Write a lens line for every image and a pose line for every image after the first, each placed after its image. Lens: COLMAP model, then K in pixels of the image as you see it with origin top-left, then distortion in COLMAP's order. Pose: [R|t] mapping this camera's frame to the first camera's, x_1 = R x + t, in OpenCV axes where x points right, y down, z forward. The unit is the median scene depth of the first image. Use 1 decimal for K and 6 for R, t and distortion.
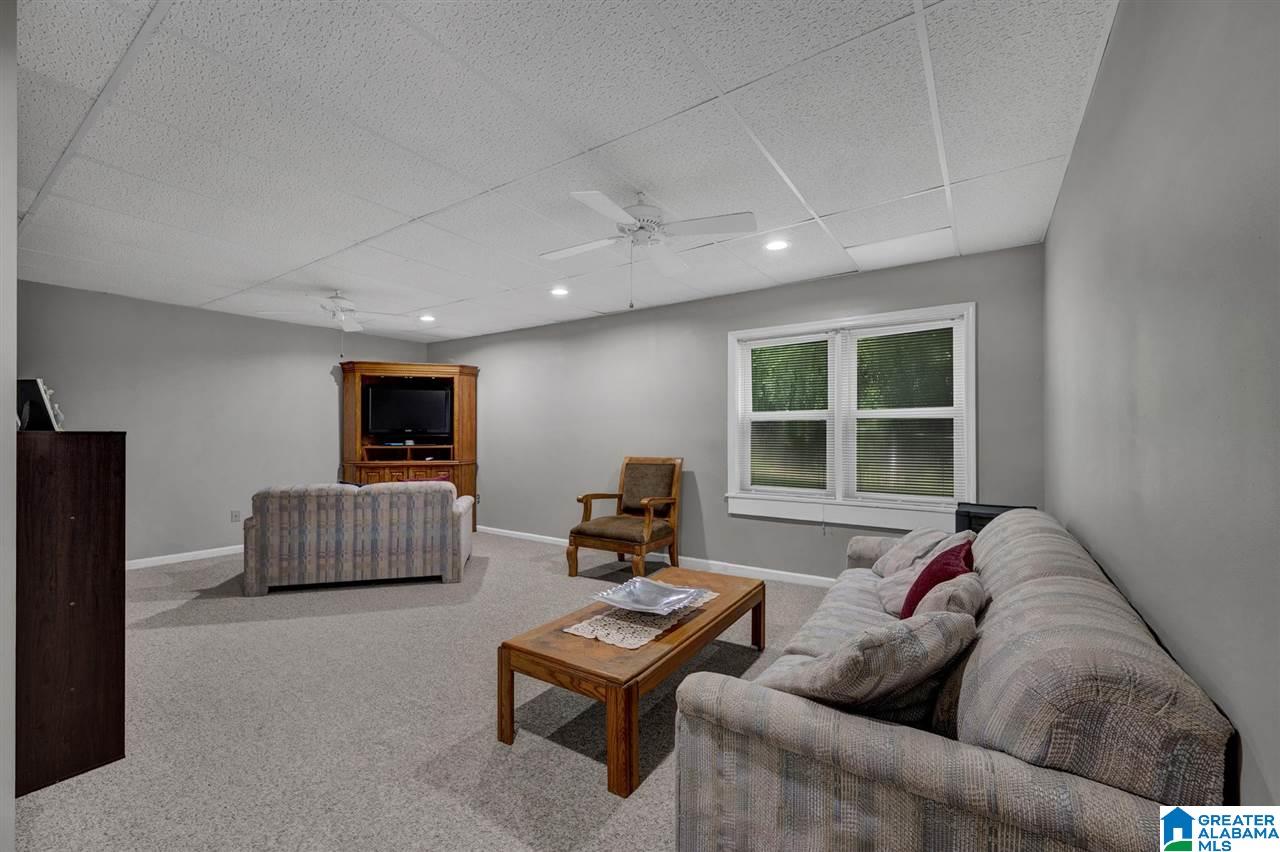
lens RADIAL K [[517.2, 0, 635.2], [0, 517.2, 430.2], [0, 0, 1]] dist [-0.000835, -0.000061]
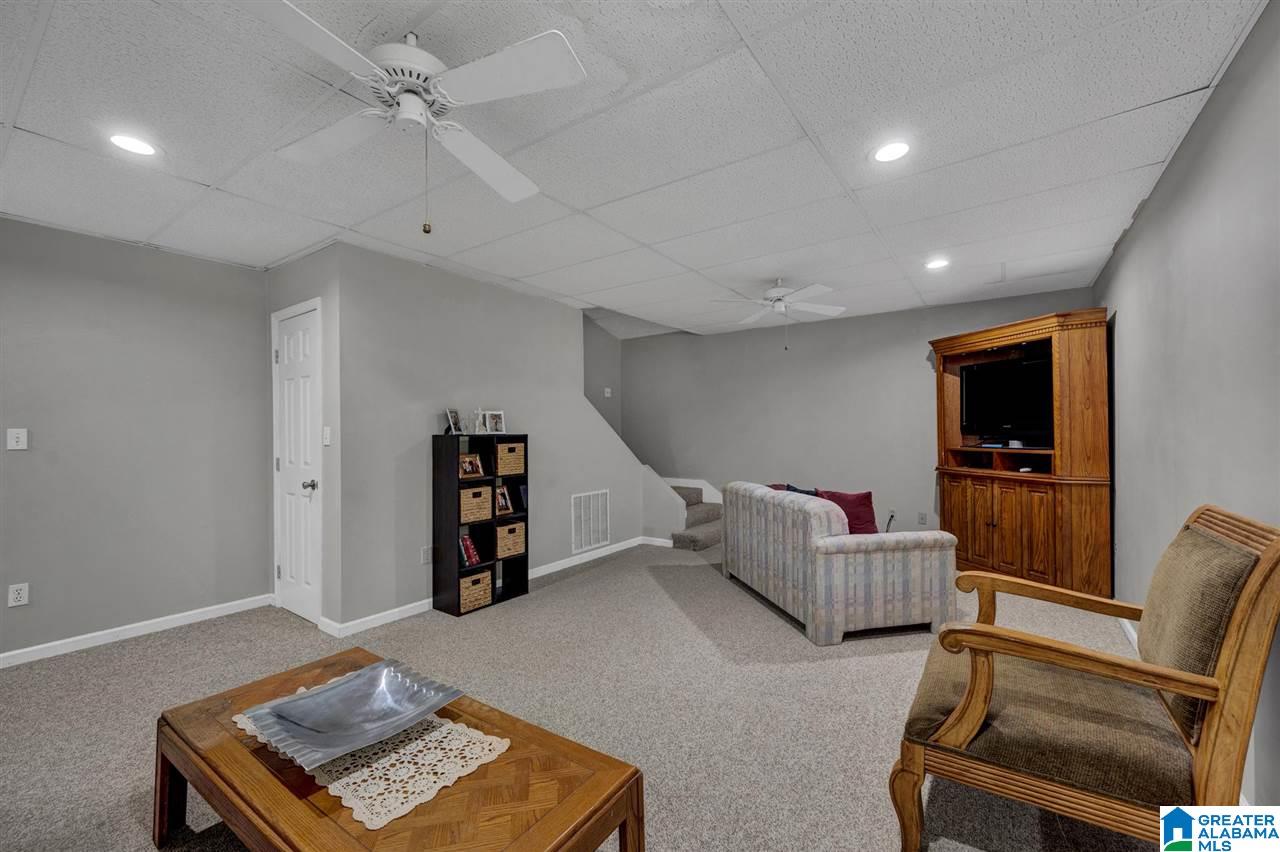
lens RADIAL K [[517.2, 0, 636.7], [0, 517.2, 427.7], [0, 0, 1]] dist [-0.000835, -0.000061]
pose [[-0.012669, -0.004451, -0.999910, 0.254718], [0.013394, 0.999900, -0.004621, -0.000692], [0.999830, -0.013451, -0.012608, 0.535956]]
